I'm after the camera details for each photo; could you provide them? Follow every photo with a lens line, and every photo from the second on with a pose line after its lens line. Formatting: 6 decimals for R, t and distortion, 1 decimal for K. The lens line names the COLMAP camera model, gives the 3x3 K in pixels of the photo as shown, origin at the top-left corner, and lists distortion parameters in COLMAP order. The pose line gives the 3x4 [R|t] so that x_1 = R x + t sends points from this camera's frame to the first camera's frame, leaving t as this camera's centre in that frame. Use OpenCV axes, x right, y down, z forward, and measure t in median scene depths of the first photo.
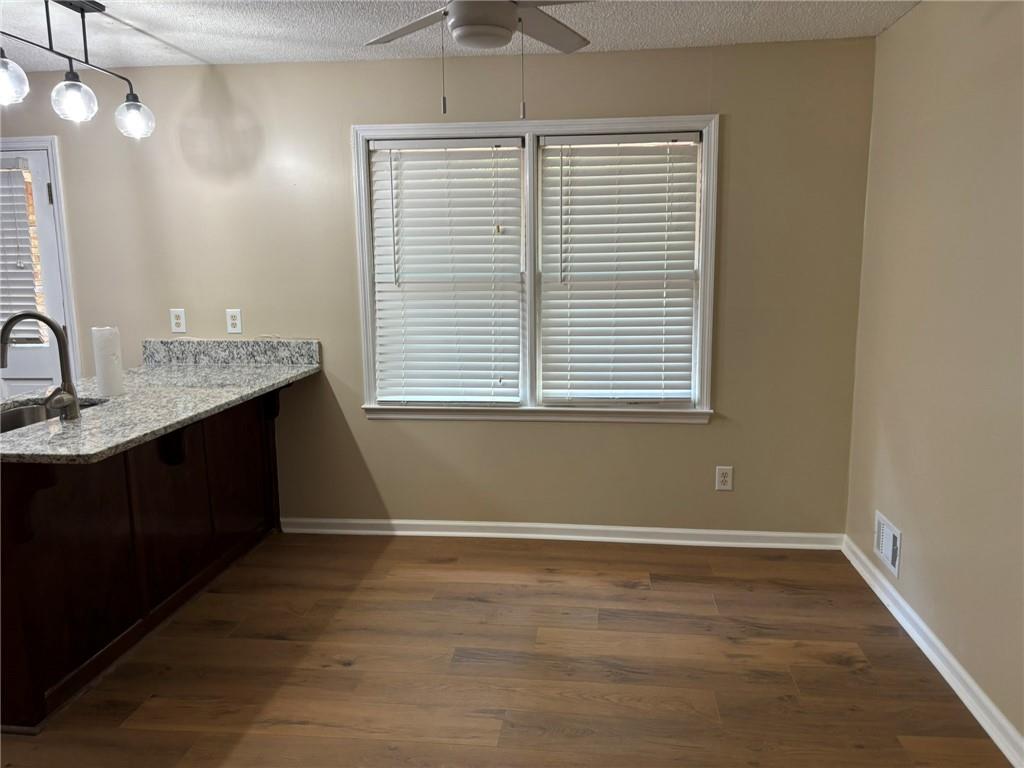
lens RADIAL K [[780.1, 0, 512.1], [0, 780.1, 382.7], [0, 0, 1]] dist [0.044261, -0.046376]
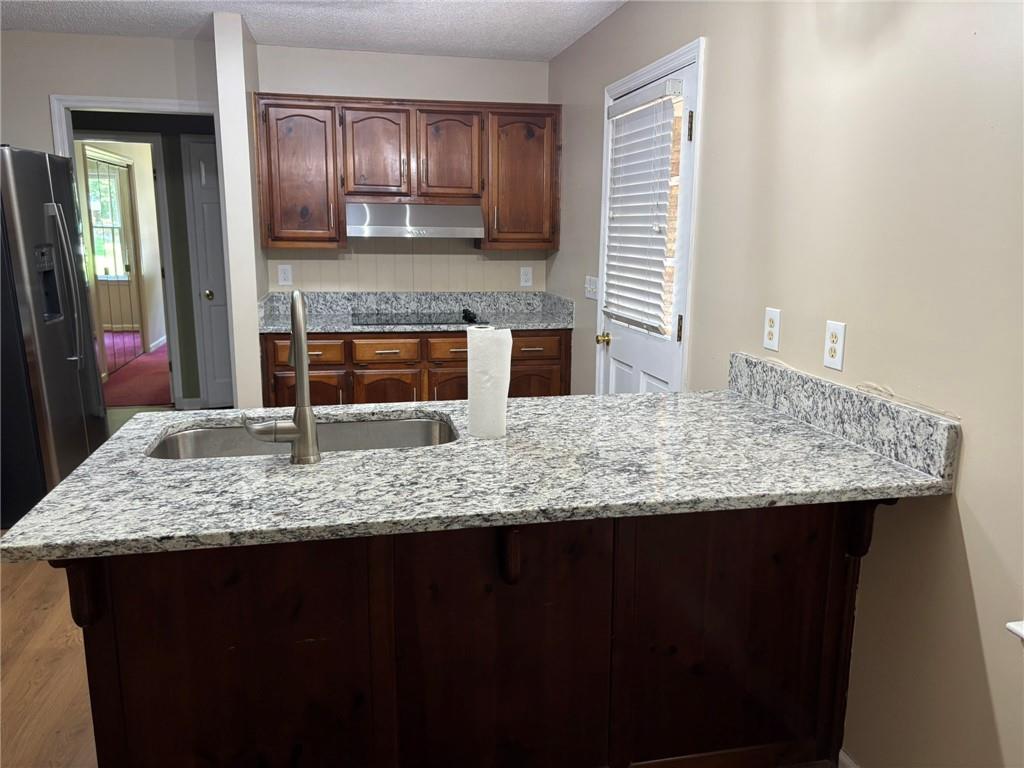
lens RADIAL K [[780.1, 0, 517.2], [0, 780.1, 382.2], [0, 0, 1]] dist [0.044261, -0.046376]
pose [[0.327051, 0.199811, -0.923641, 0.052715], [-0.165779, 0.974365, 0.152084, -0.098112], [0.930352, 0.103381, 0.351792, 0.632322]]
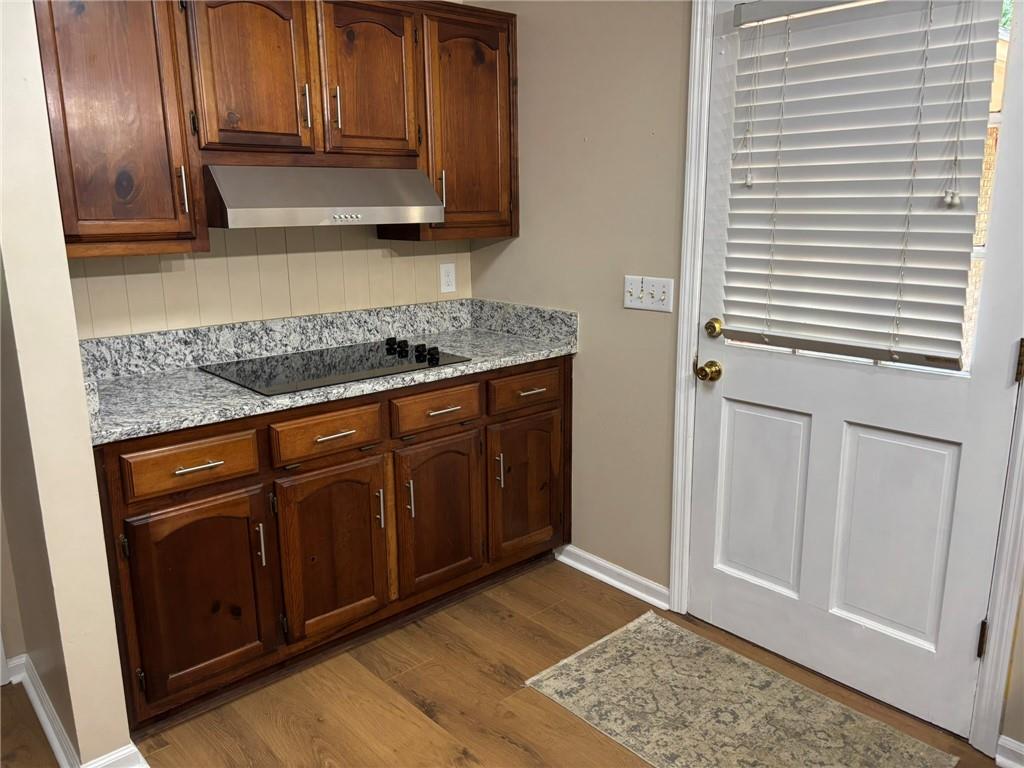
lens RADIAL K [[780.1, 0, 489.1], [0, 780.1, 366.0], [0, 0, 1]] dist [0.044261, -0.046376]
pose [[0.748365, 0.144254, -0.647411, -0.514568], [-0.106007, 0.989530, 0.097947, -0.070027], [0.654761, -0.004670, 0.755821, 0.477293]]
